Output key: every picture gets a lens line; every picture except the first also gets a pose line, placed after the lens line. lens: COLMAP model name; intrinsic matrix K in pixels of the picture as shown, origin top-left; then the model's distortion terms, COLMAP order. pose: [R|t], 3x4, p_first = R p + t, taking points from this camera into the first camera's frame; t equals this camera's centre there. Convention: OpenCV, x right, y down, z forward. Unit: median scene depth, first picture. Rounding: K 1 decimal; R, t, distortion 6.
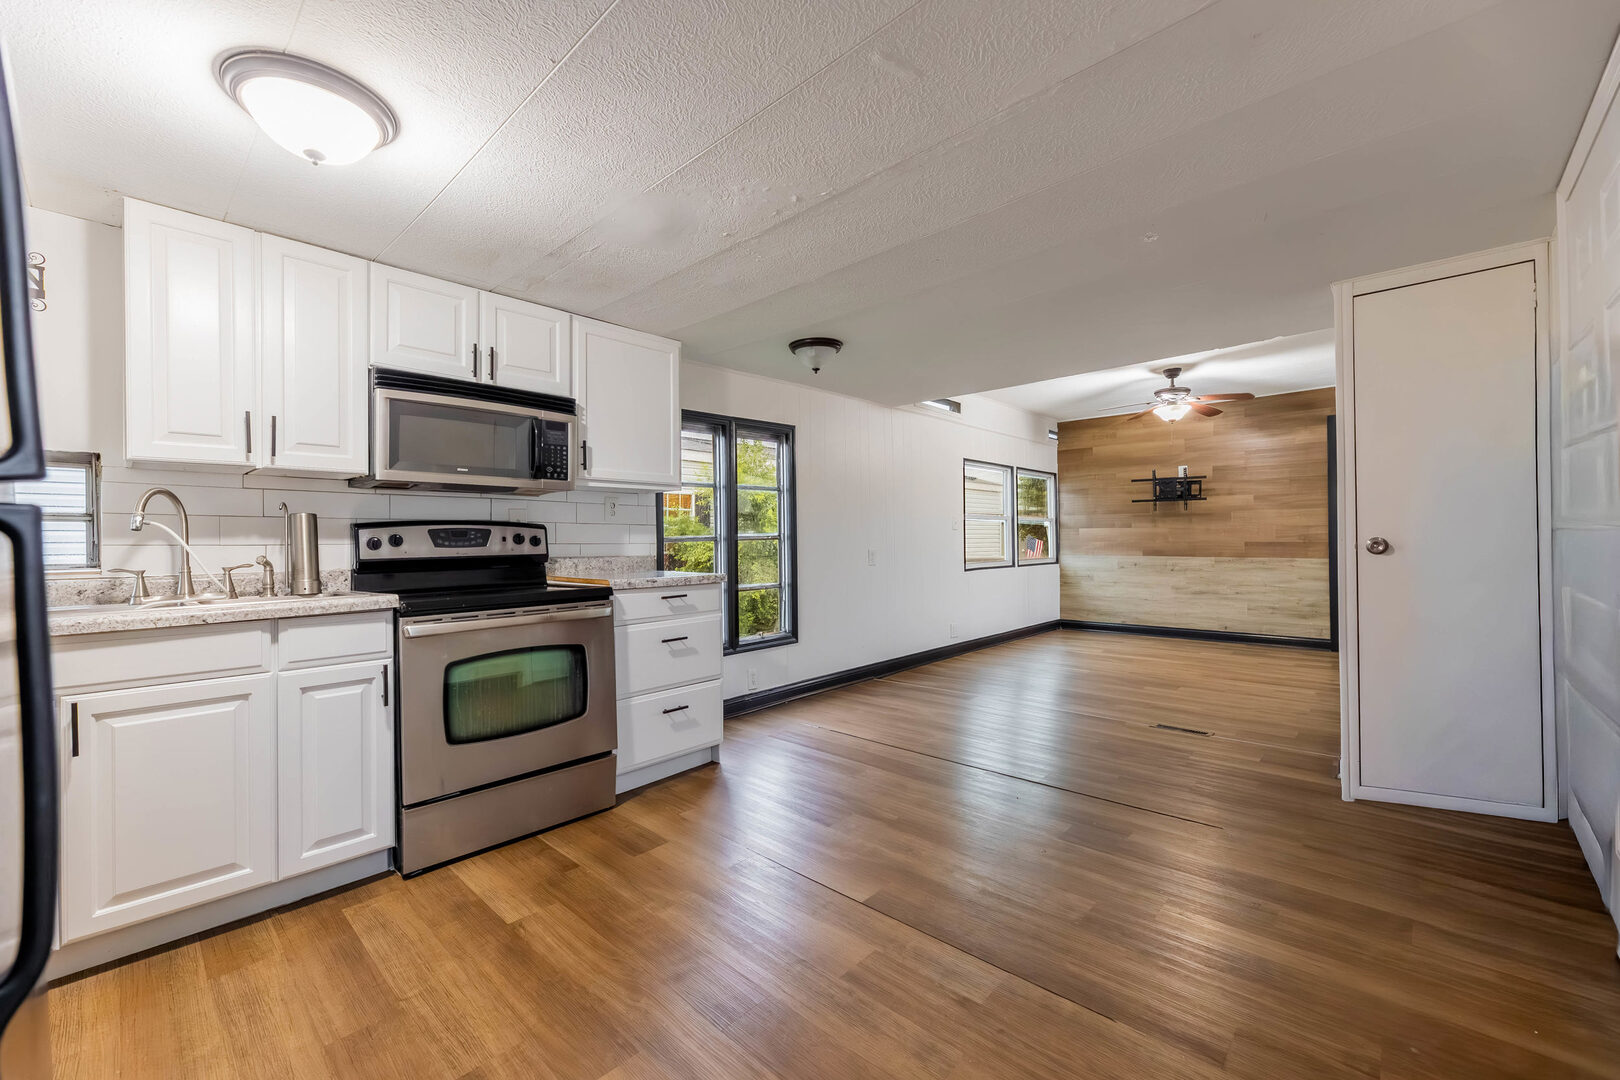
lens RADIAL K [[661.2, 0, 801.0], [0, 661.2, 539.6], [0, 0, 1]] dist [-0.000900, -0.000079]
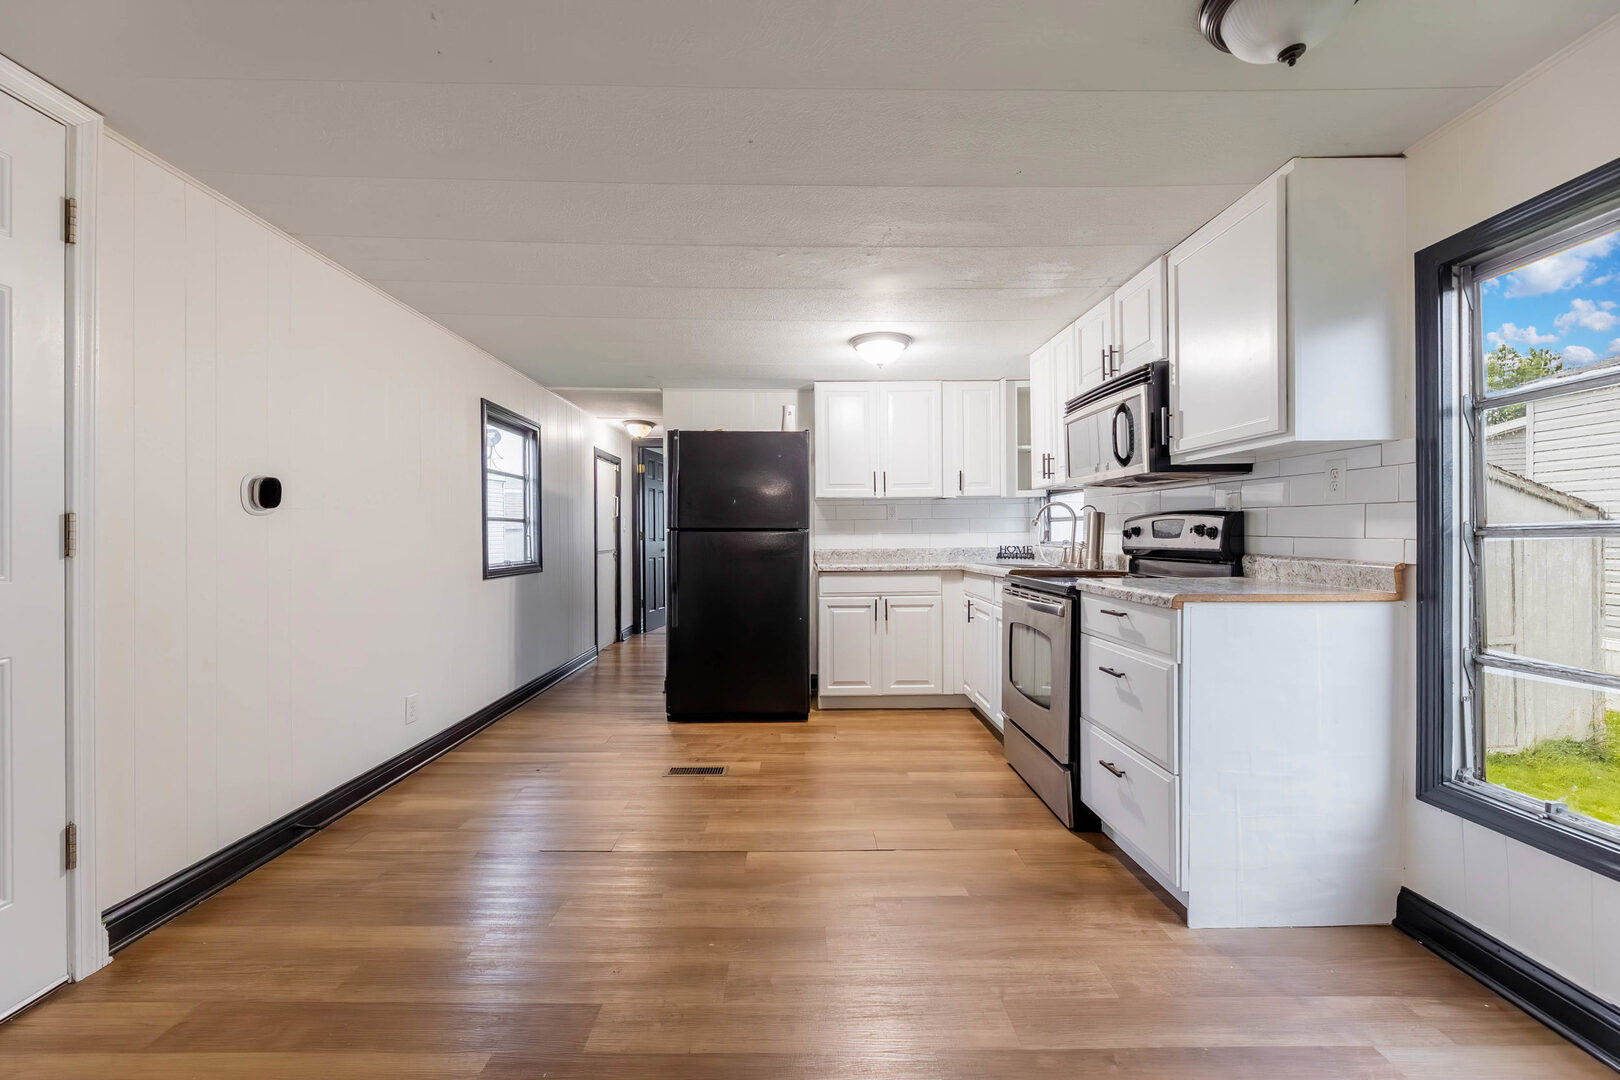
lens RADIAL K [[661.2, 0, 801.0], [0, 661.2, 539.6], [0, 0, 1]] dist [-0.000900, -0.000079]
pose [[-0.721395, 0.025054, -0.692070, 0.666584], [0.019608, 0.999684, 0.015751, -0.015482], [0.692246, -0.002208, -0.721658, 1.555760]]
